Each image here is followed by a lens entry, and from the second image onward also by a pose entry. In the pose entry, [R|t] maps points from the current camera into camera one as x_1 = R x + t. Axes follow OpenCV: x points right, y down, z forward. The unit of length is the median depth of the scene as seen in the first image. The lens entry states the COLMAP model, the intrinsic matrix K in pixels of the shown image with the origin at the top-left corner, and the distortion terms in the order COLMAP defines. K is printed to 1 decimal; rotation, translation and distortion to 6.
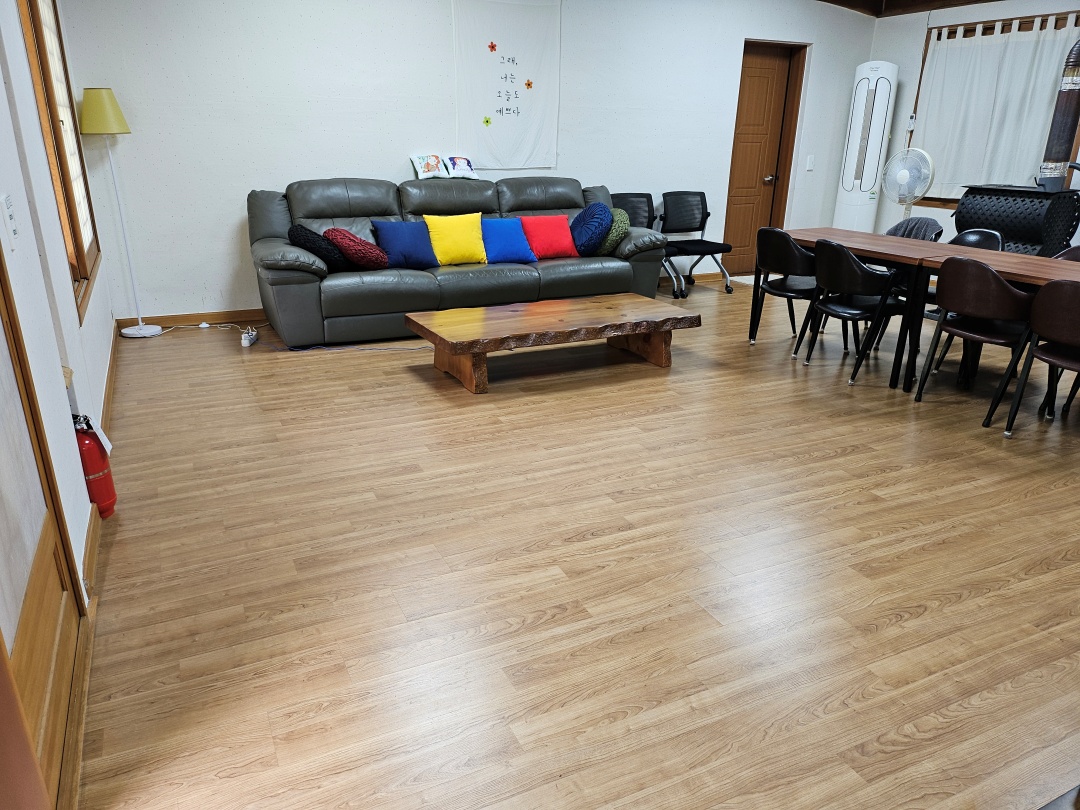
lens RADIAL K [[751.1, 0, 541.1], [0, 751.1, 415.1], [0, 0, 1]] dist [0.058040, -0.060757]
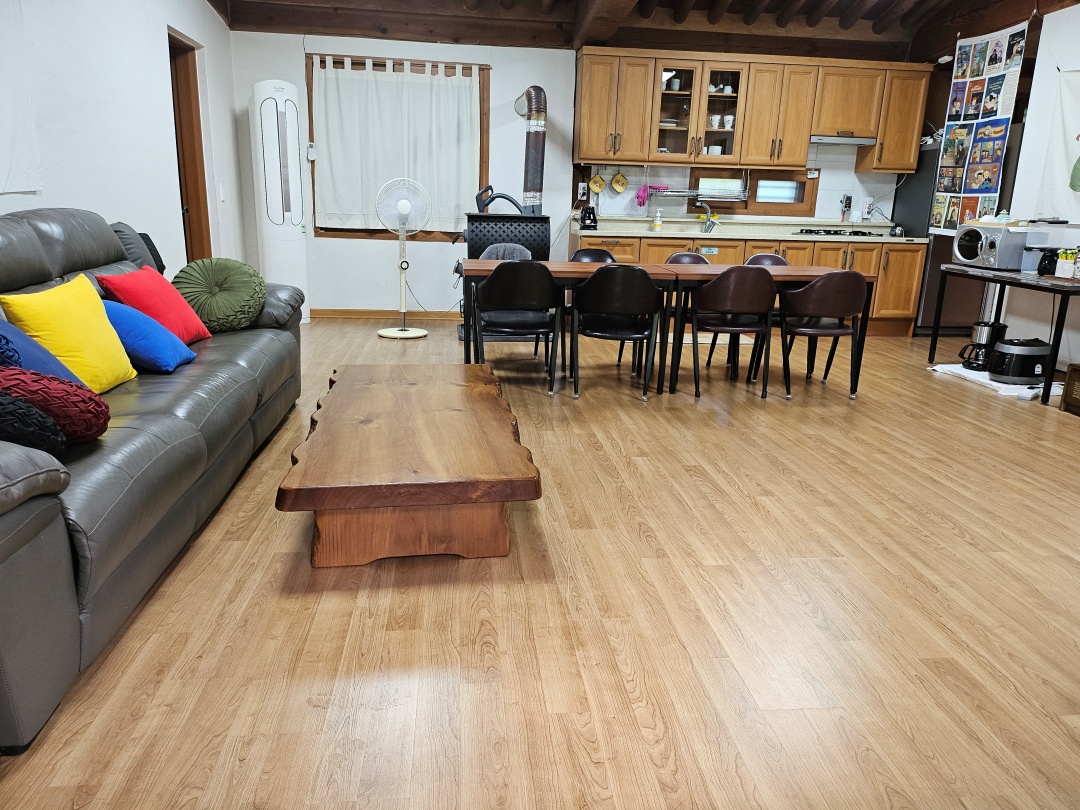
lens RADIAL K [[751.1, 0, 540.1], [0, 751.1, 401.7], [0, 0, 1]] dist [0.058040, -0.060757]
pose [[0.338735, -0.244544, 0.908547, -0.577051], [0.300965, 0.943060, 0.141624, -0.230067], [-0.891448, 0.225468, 0.393047, 0.740492]]
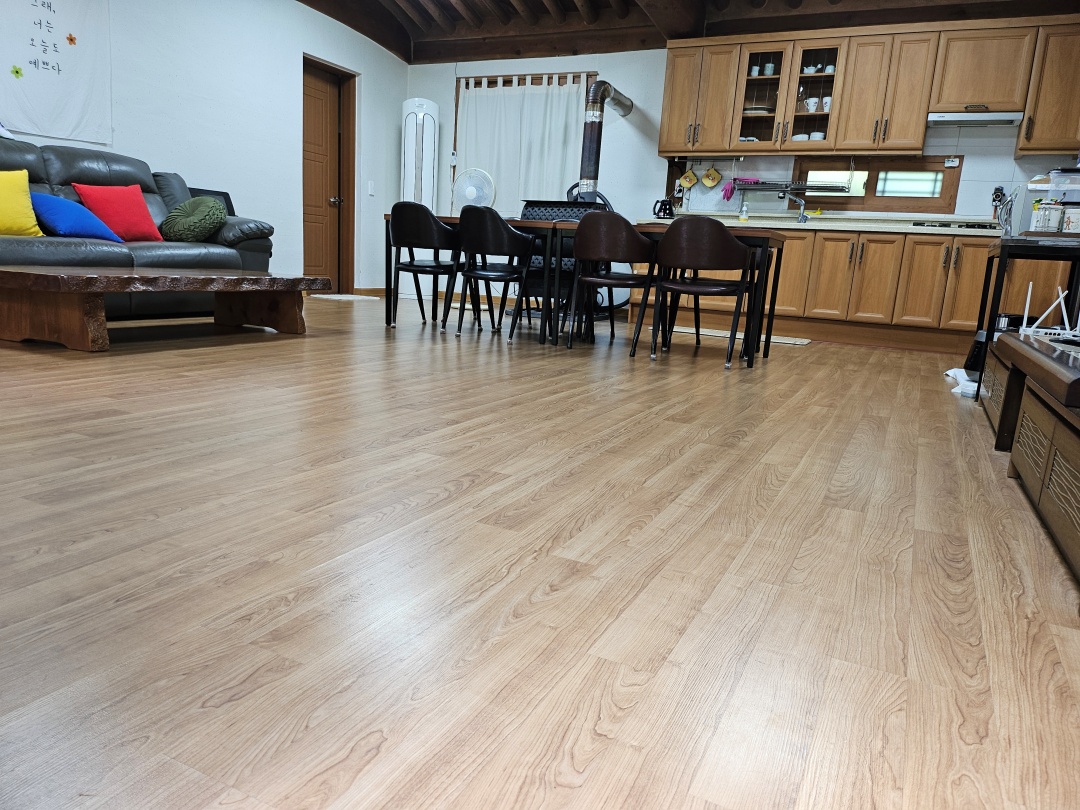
lens RADIAL K [[751.1, 0, 537.0], [0, 751.1, 407.3], [0, 0, 1]] dist [0.058040, -0.060757]
pose [[0.790990, -0.087483, 0.605542, -0.208371], [0.164541, 0.983679, -0.072819, 0.133085], [-0.589288, 0.157236, 0.792475, 0.162217]]
